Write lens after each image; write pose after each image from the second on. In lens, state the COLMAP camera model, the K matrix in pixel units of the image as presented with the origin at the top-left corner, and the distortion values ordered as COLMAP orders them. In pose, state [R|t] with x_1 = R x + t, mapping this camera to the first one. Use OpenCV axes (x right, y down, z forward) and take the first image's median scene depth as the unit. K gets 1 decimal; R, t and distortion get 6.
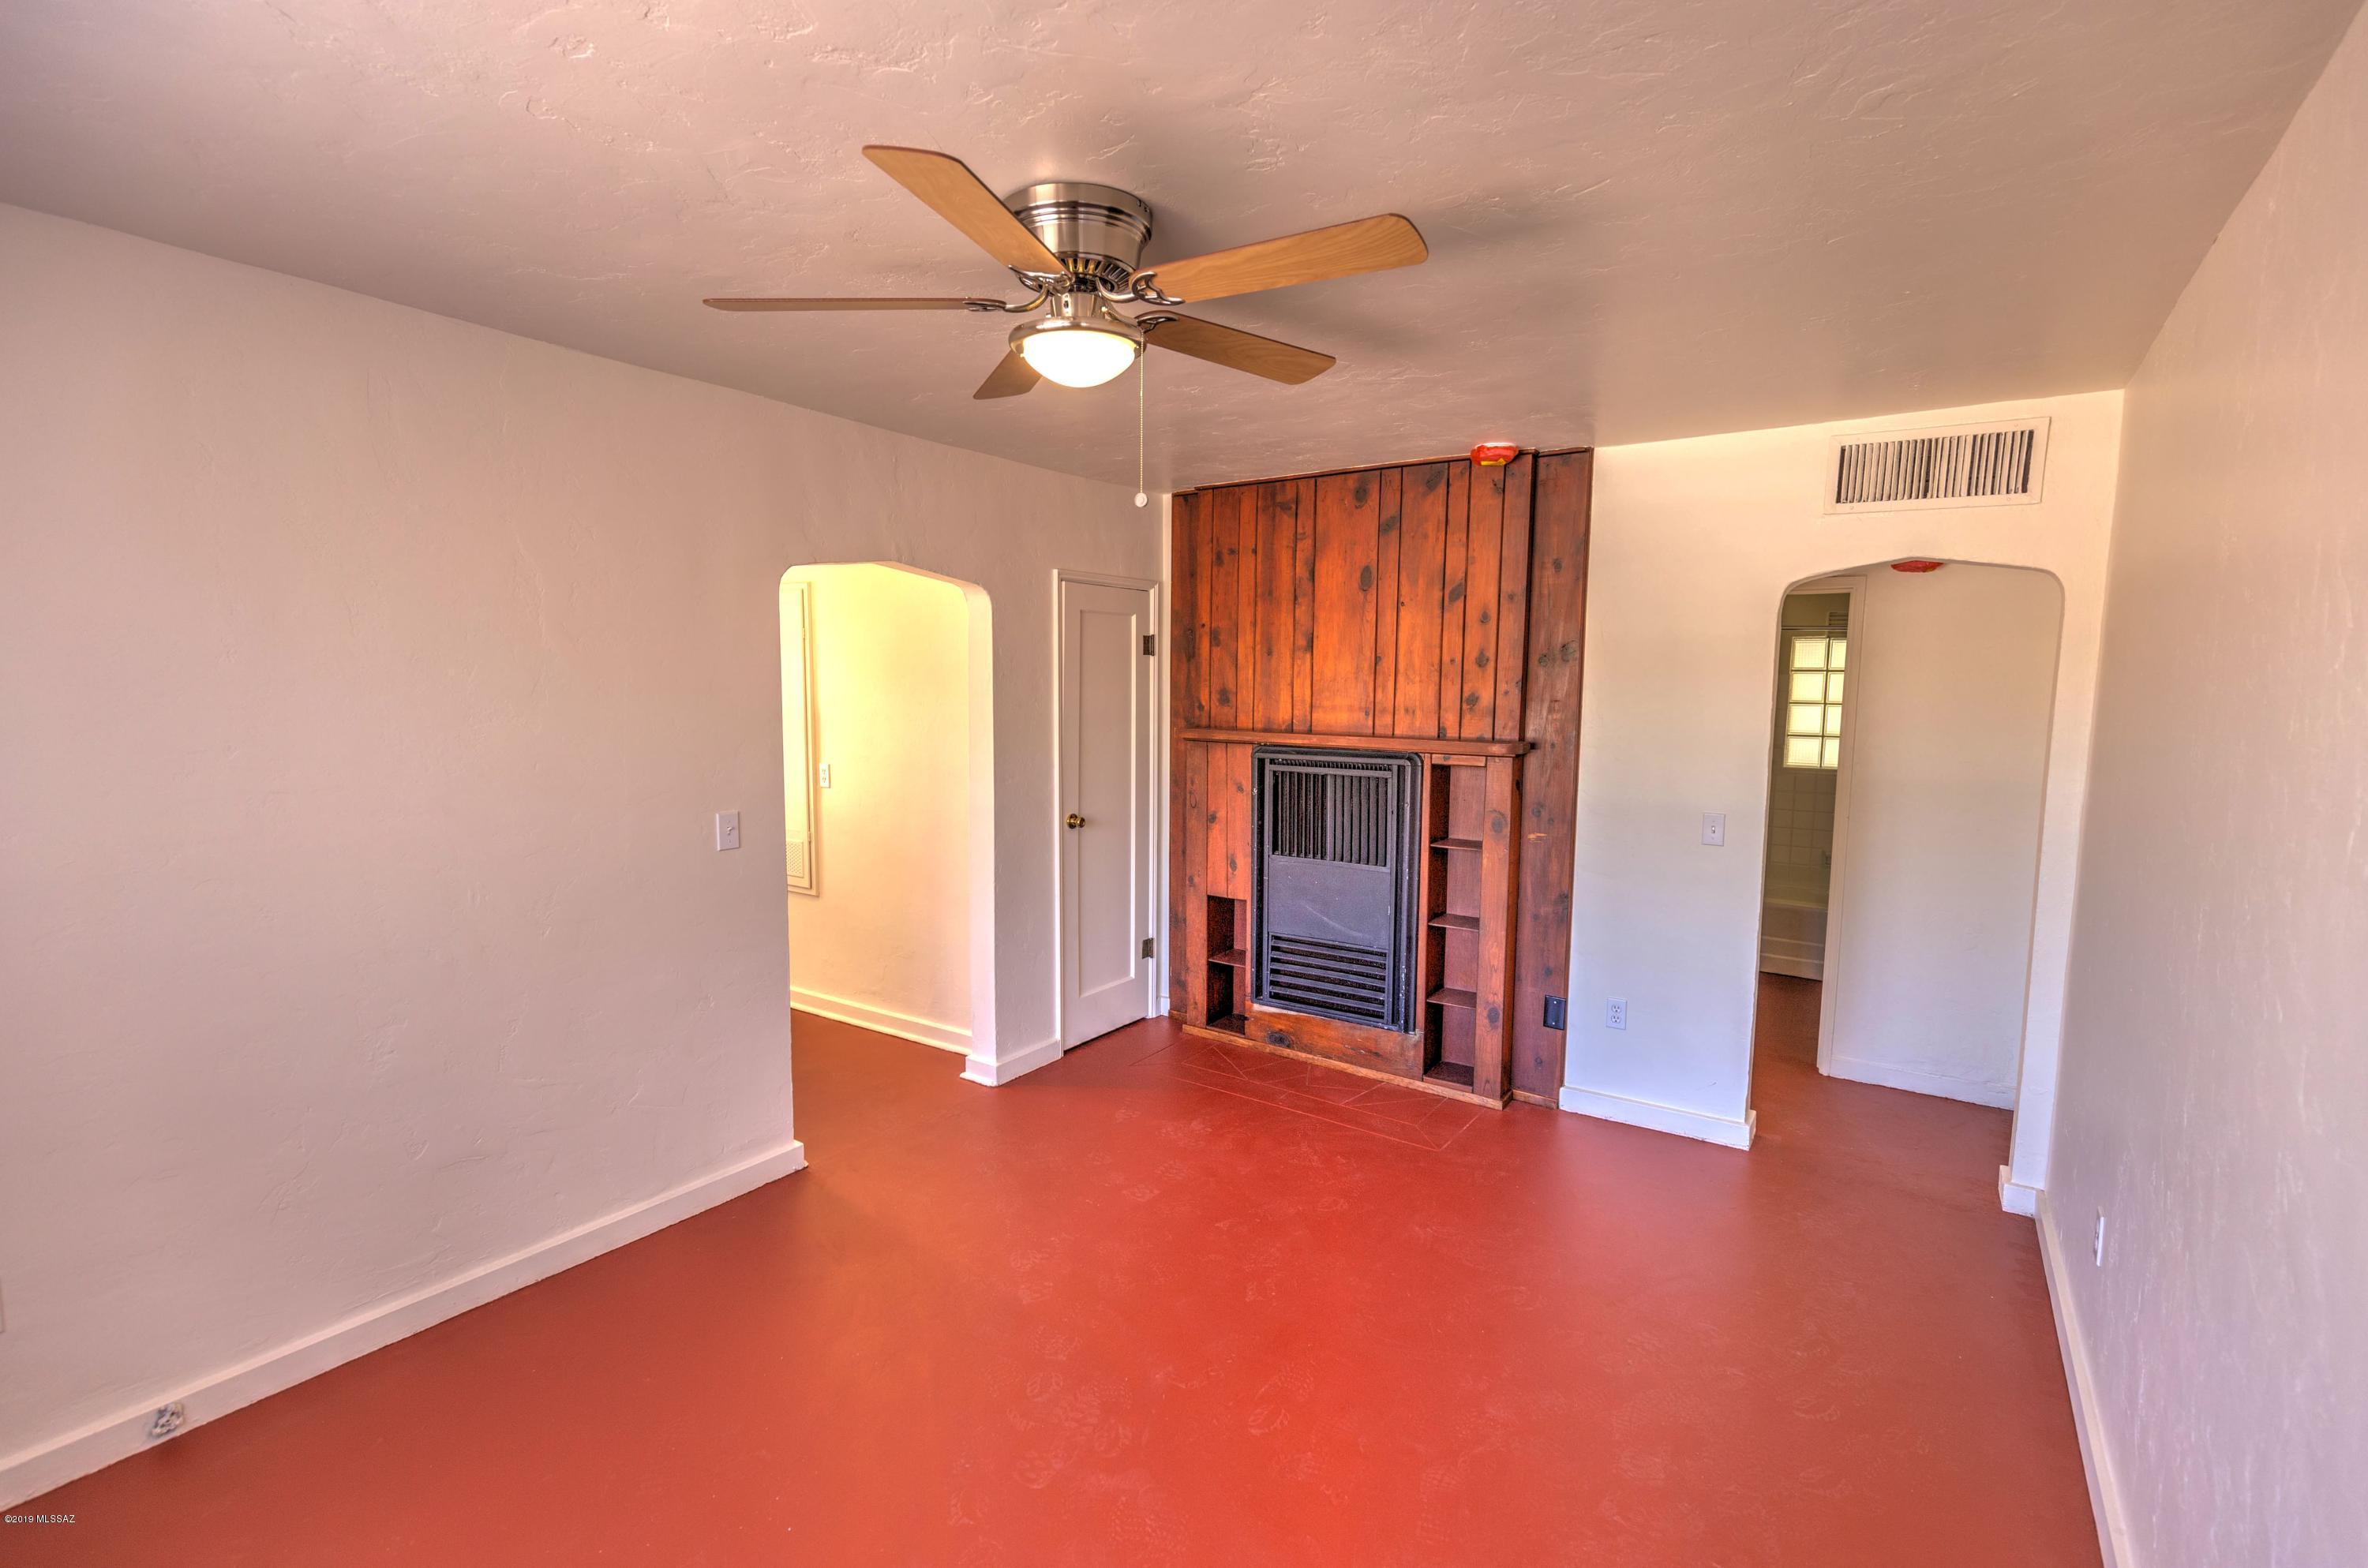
lens RADIAL K [[1072.4, 0, 1195.2], [0, 1072.4, 792.1], [0, 0, 1]] dist [0.012830, -0.003239]
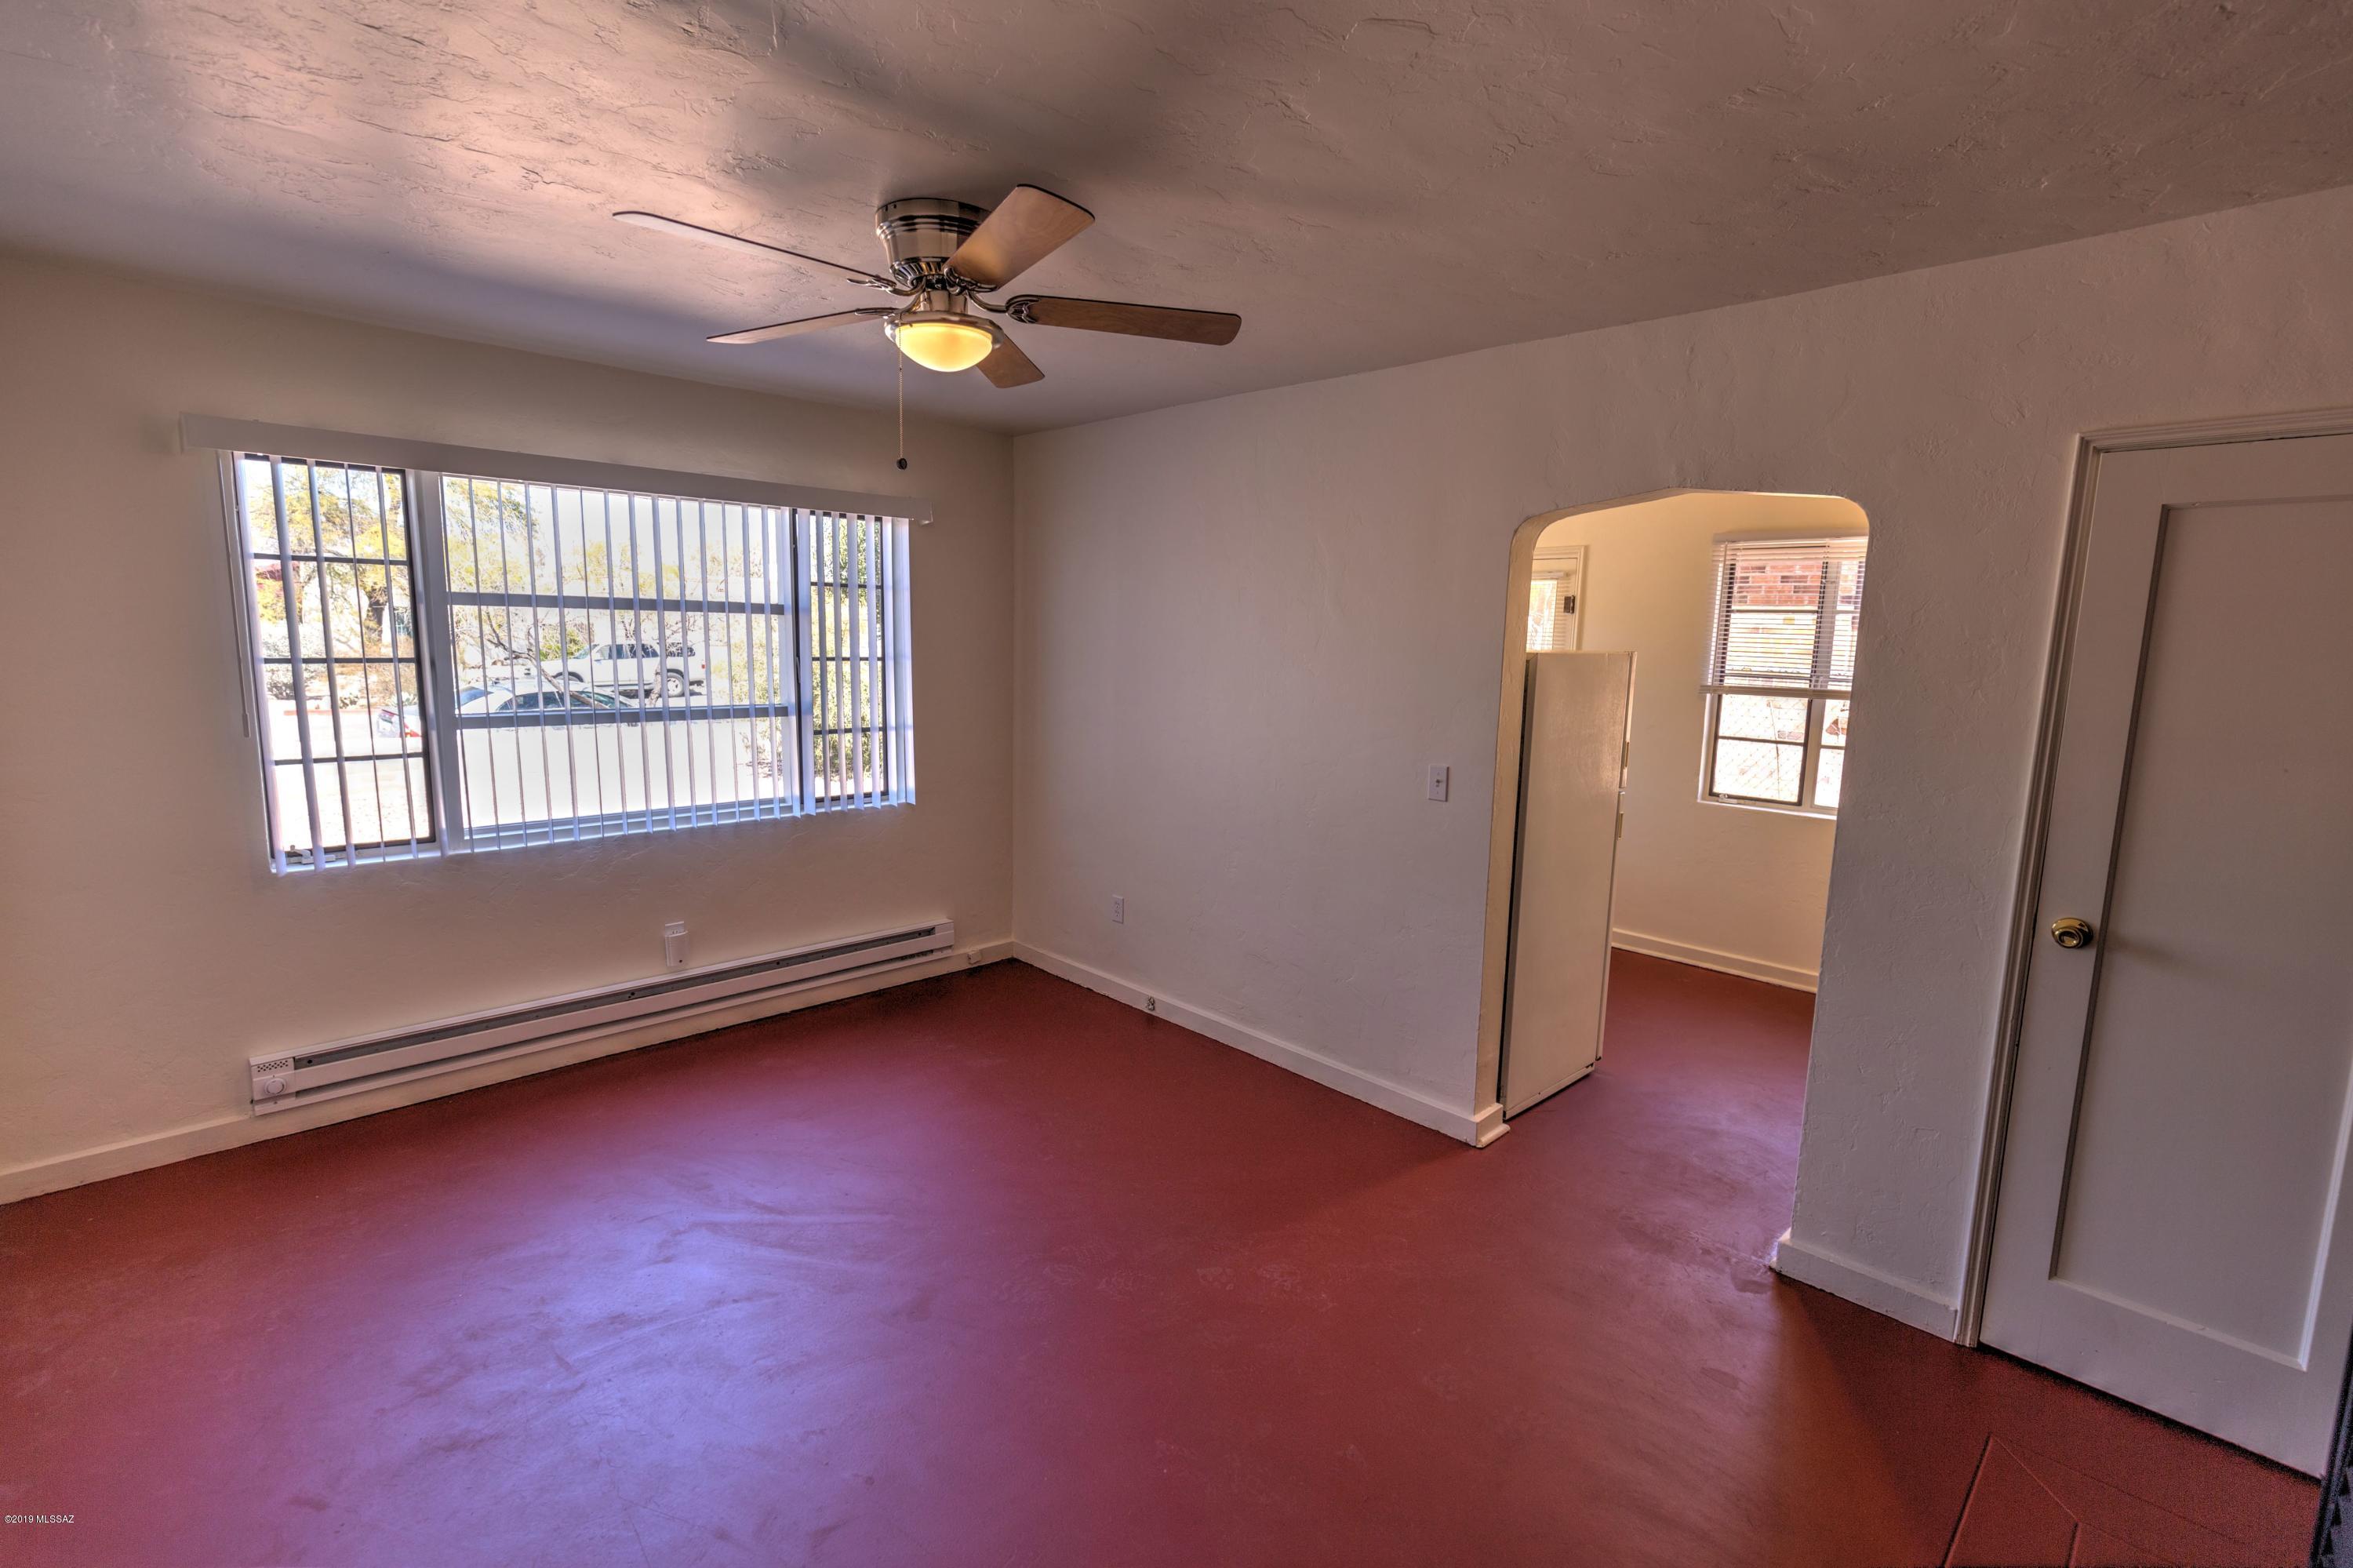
lens RADIAL K [[1065.8, 0, 1176.0], [0, 1065.8, 783.5], [0, 0, 1]] dist [0.012830, -0.003239]
pose [[-0.209005, 0.132307, -0.968923, 0.488040], [-0.120985, 0.979695, 0.159875, -0.076738], [0.970402, 0.150640, -0.188754, 0.733674]]
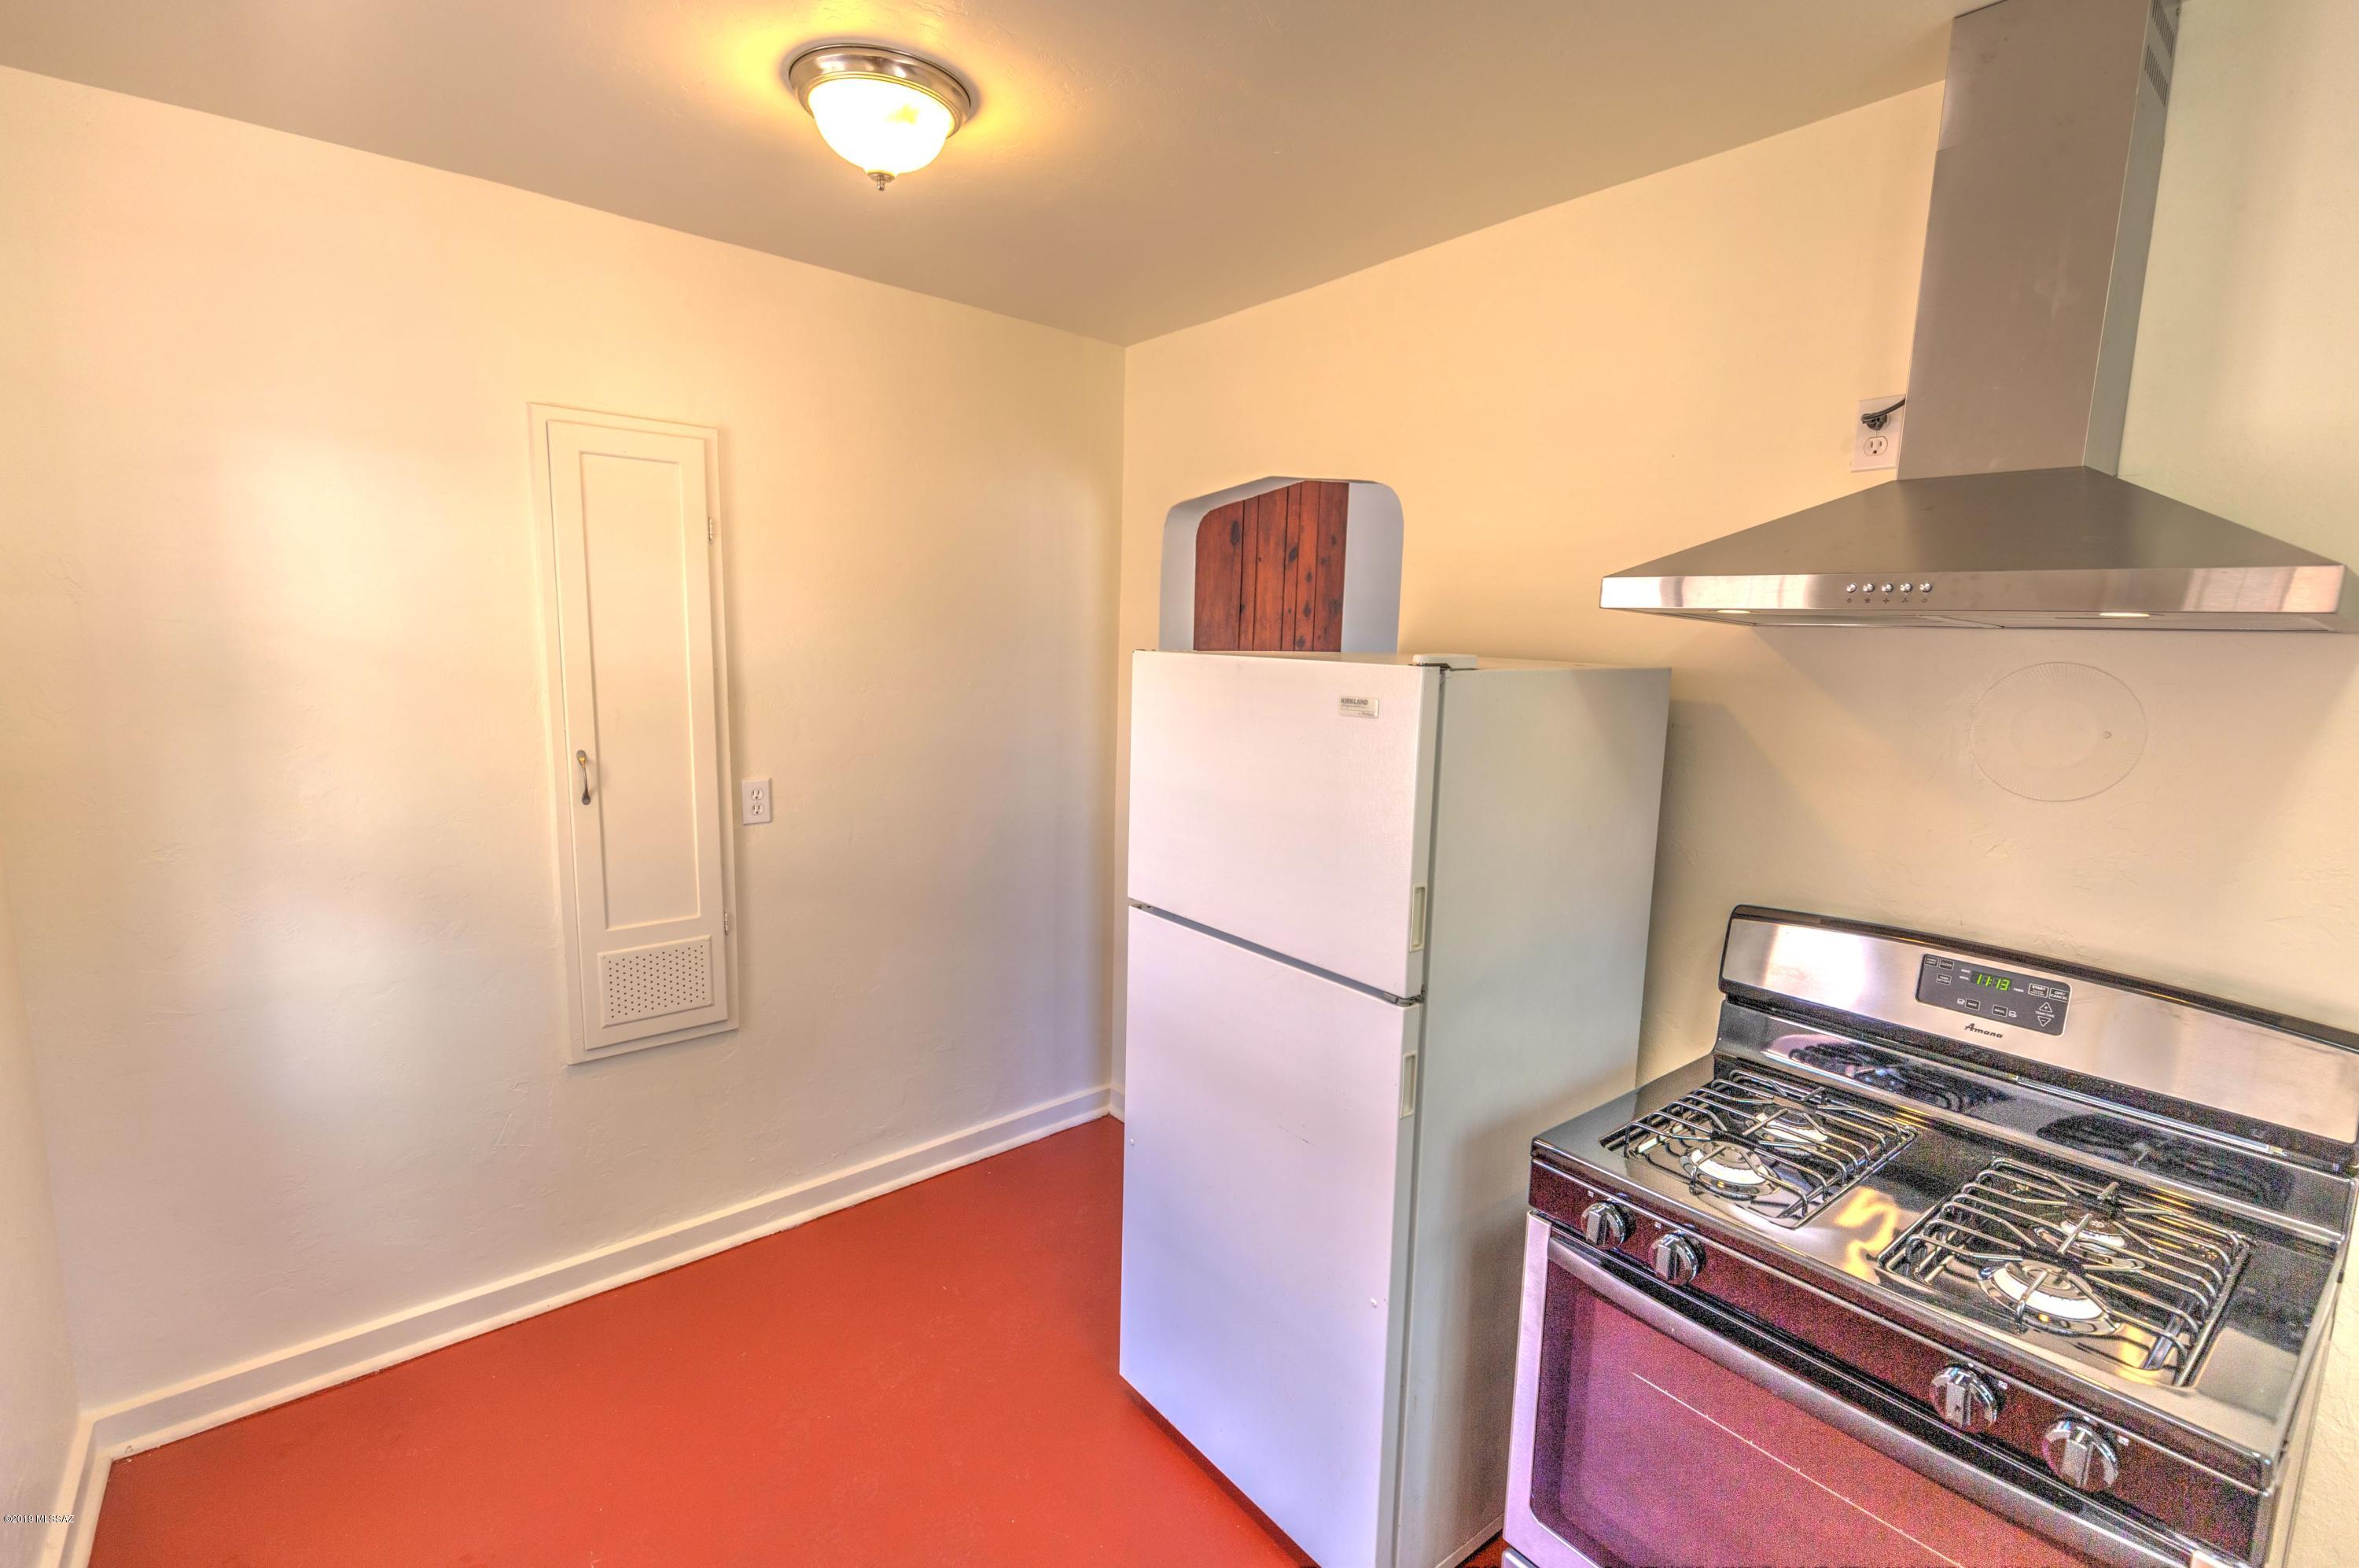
lens RADIAL K [[1068.5, 0, 1177.7], [0, 1068.5, 777.5], [0, 0, 1]] dist [0.012830, -0.003239]
pose [[0.284119, -0.134704, 0.949279, -0.942383], [0.082884, 0.989826, 0.115650, -0.084445], [-0.955200, 0.045822, 0.292393, 0.760383]]
